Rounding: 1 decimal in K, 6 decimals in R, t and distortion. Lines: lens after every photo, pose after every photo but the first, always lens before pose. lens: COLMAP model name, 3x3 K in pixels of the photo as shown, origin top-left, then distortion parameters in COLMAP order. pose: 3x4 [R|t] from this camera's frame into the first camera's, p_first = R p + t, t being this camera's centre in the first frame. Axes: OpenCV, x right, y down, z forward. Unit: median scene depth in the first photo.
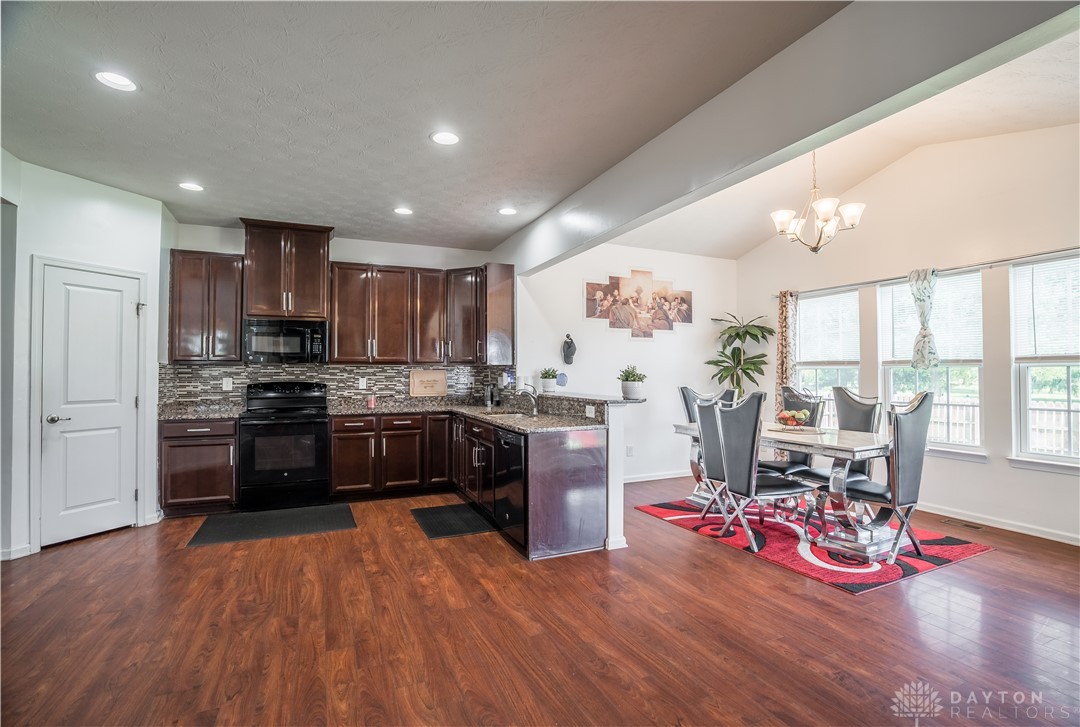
lens RADIAL K [[505.0, 0, 546.7], [0, 505.0, 364.2], [0, 0, 1]] dist [-0.077321, 0.033041]
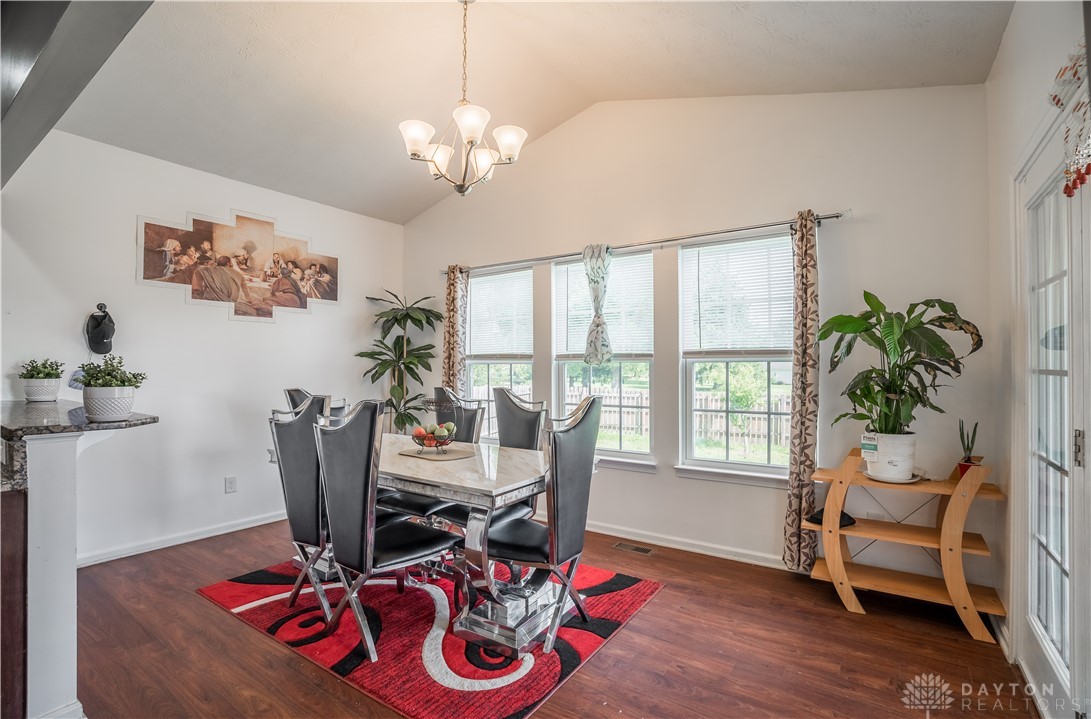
lens RADIAL K [[507.5, 0, 545.5], [0, 507.5, 359.5], [0, 0, 1]] dist [-0.072023, 0.028062]
pose [[0.860070, 0.008561, 0.510103, 0.234513], [-0.009819, 0.999952, -0.000227, 0.002001], [-0.510081, -0.004814, 0.860113, 0.274451]]
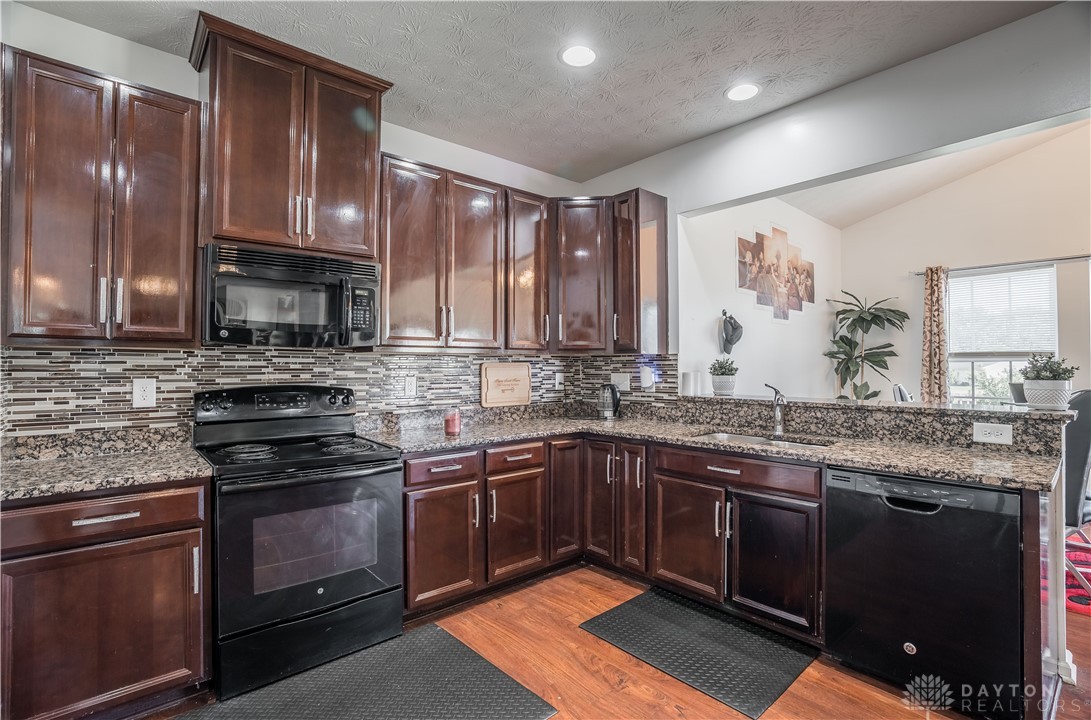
lens RADIAL K [[507.5, 0, 545.5], [0, 507.5, 360.0], [0, 0, 1]] dist [-0.072023, 0.028062]
pose [[0.958841, 0.002615, 0.283931, -0.443780], [-0.003364, 0.999992, 0.002149, 0.008612], [-0.283924, -0.003016, 0.958842, 0.488322]]
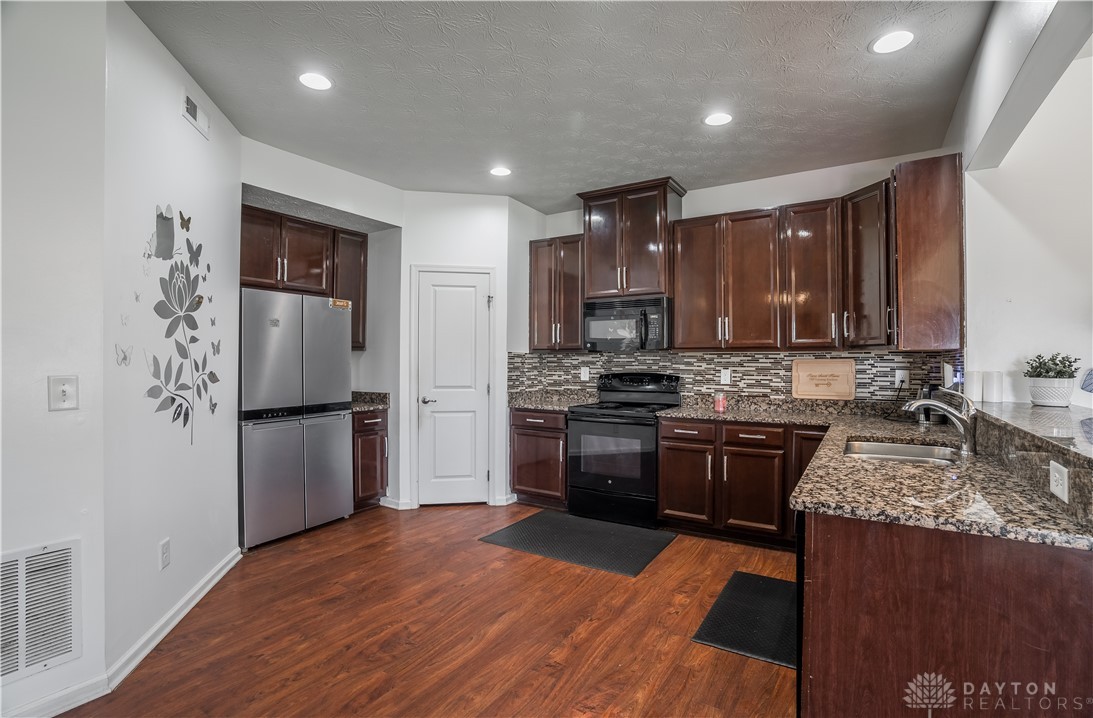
lens RADIAL K [[508.5, 0, 546.5], [0, 508.5, 359.0], [0, 0, 1]] dist [-0.072023, 0.028062]
pose [[0.543766, 0.000163, -0.839237, 0.137391], [0.009045, 0.999941, 0.006056, 0.005516], [0.839188, -0.010884, 0.543732, 0.423087]]
